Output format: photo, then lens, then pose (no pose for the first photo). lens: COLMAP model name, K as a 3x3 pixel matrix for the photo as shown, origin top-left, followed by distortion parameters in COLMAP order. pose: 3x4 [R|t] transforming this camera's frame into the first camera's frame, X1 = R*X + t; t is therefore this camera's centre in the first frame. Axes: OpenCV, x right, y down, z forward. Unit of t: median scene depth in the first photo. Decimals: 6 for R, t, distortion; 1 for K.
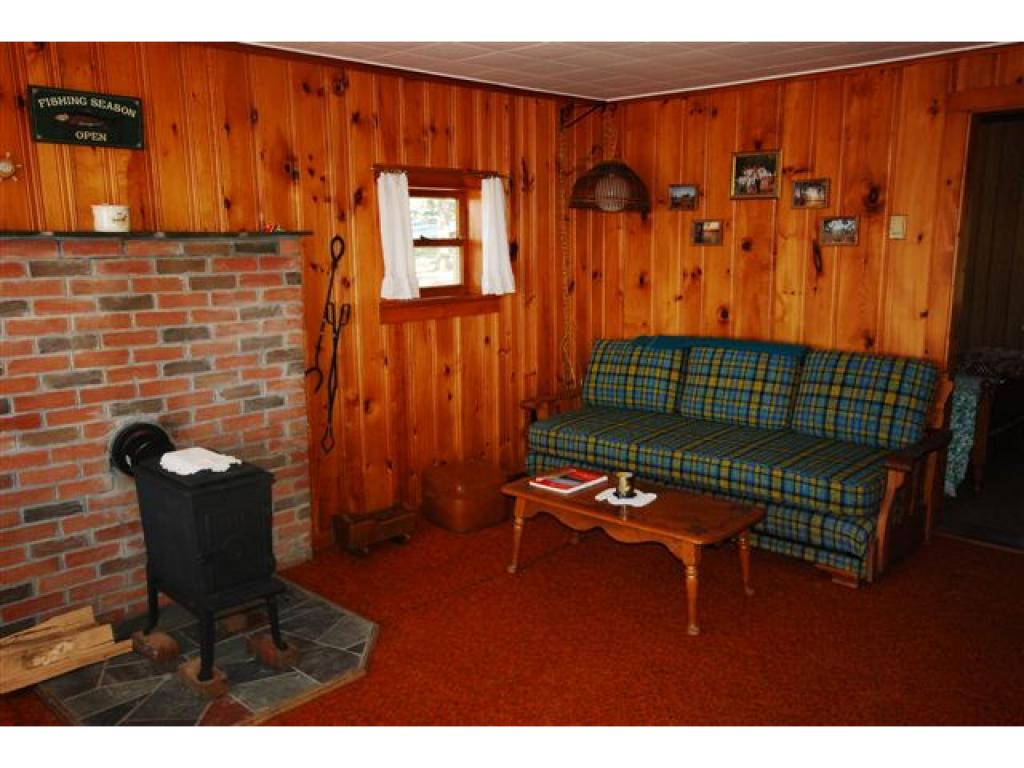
lens RADIAL K [[812.7, 0, 512.9], [0, 812.7, 387.6], [0, 0, 1]] dist [-0.004365, 0.009824]
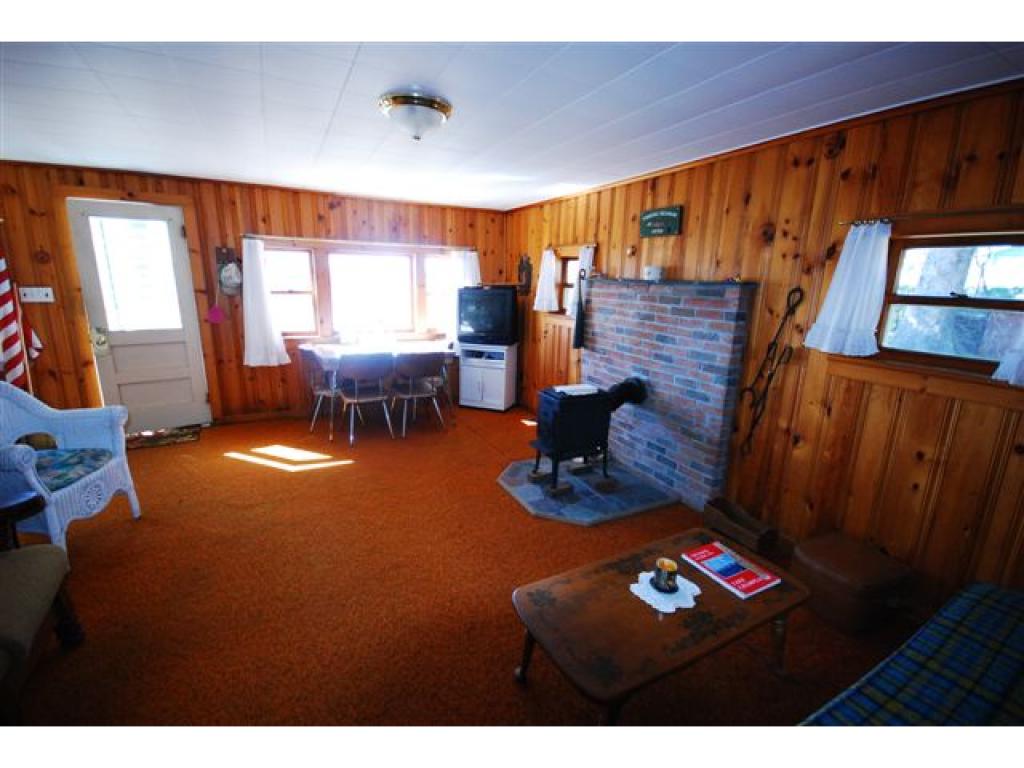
lens RADIAL K [[450.8, 0, 512.8], [0, 450.8, 381.4], [0, 0, 1]] dist [-0.001363, -0.000013]
pose [[-0.313110, 0.214663, -0.925139, 0.590874], [-0.194051, 0.939109, 0.283581, -0.182161], [0.929681, 0.268316, -0.252389, 0.910831]]
